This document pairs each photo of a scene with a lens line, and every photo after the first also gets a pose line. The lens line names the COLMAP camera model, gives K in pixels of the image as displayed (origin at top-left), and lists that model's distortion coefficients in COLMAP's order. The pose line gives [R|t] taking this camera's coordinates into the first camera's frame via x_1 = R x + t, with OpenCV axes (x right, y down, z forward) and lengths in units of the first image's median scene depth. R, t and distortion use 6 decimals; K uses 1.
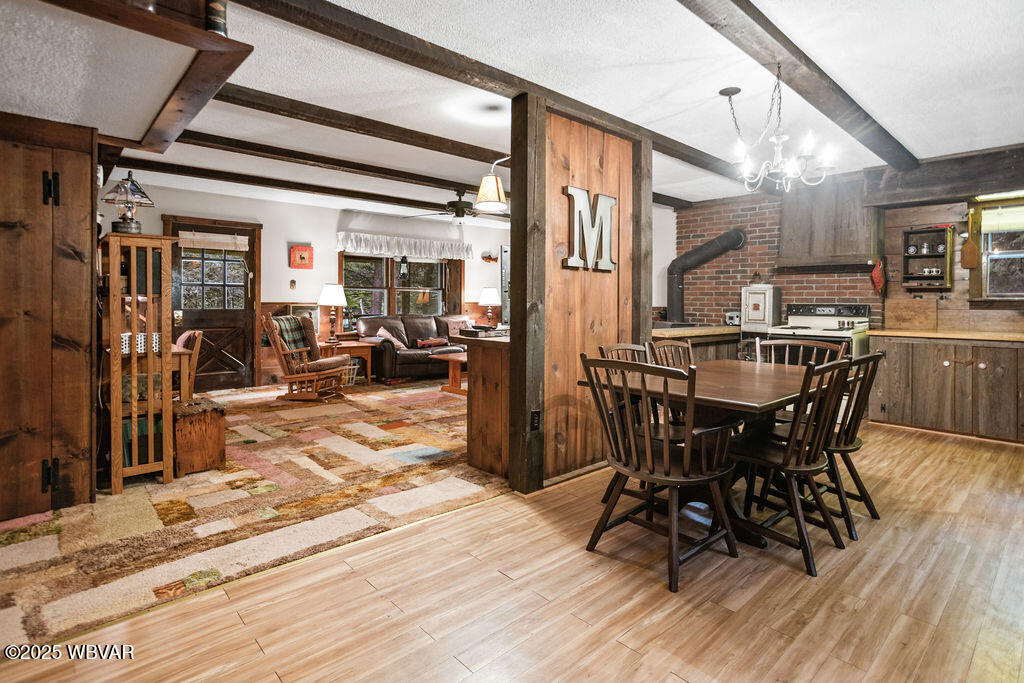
lens RADIAL K [[515.6, 0, 511.9], [0, 515.6, 311.0], [0, 0, 1]] dist [-0.000039, 0.000001]
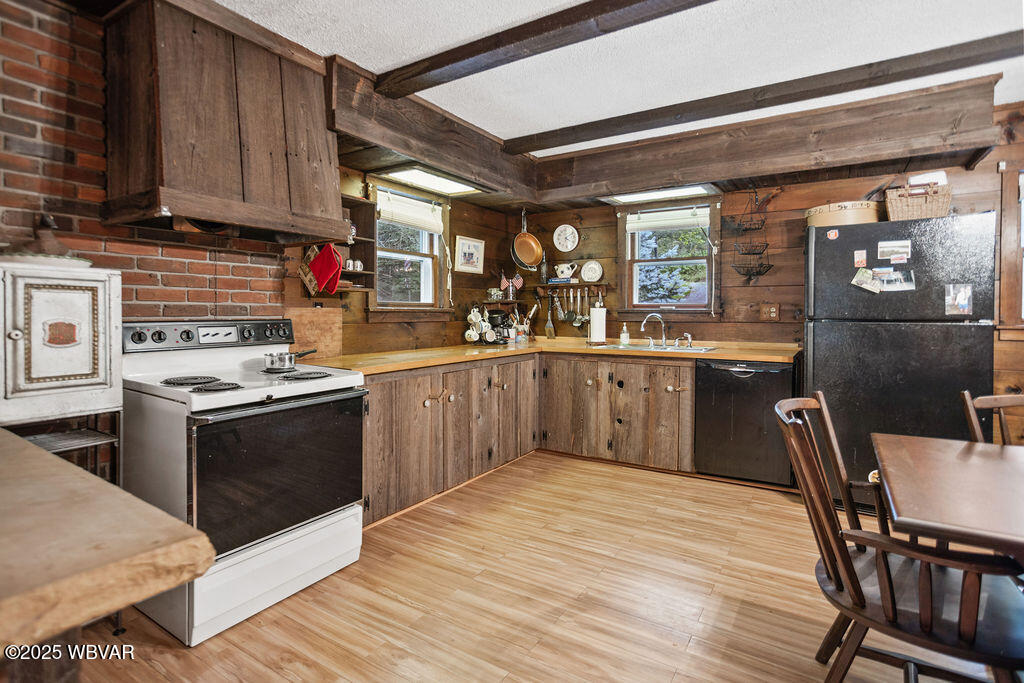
lens RADIAL K [[515.6, 0, 511.9], [0, 515.6, 311.0], [0, 0, 1]] dist [-0.000039, 0.000001]
pose [[-0.262277, -0.004073, 0.964984, 0.125595], [0.015592, 0.999843, 0.008458, -0.020494], [-0.964867, 0.017264, -0.262172, 0.881693]]
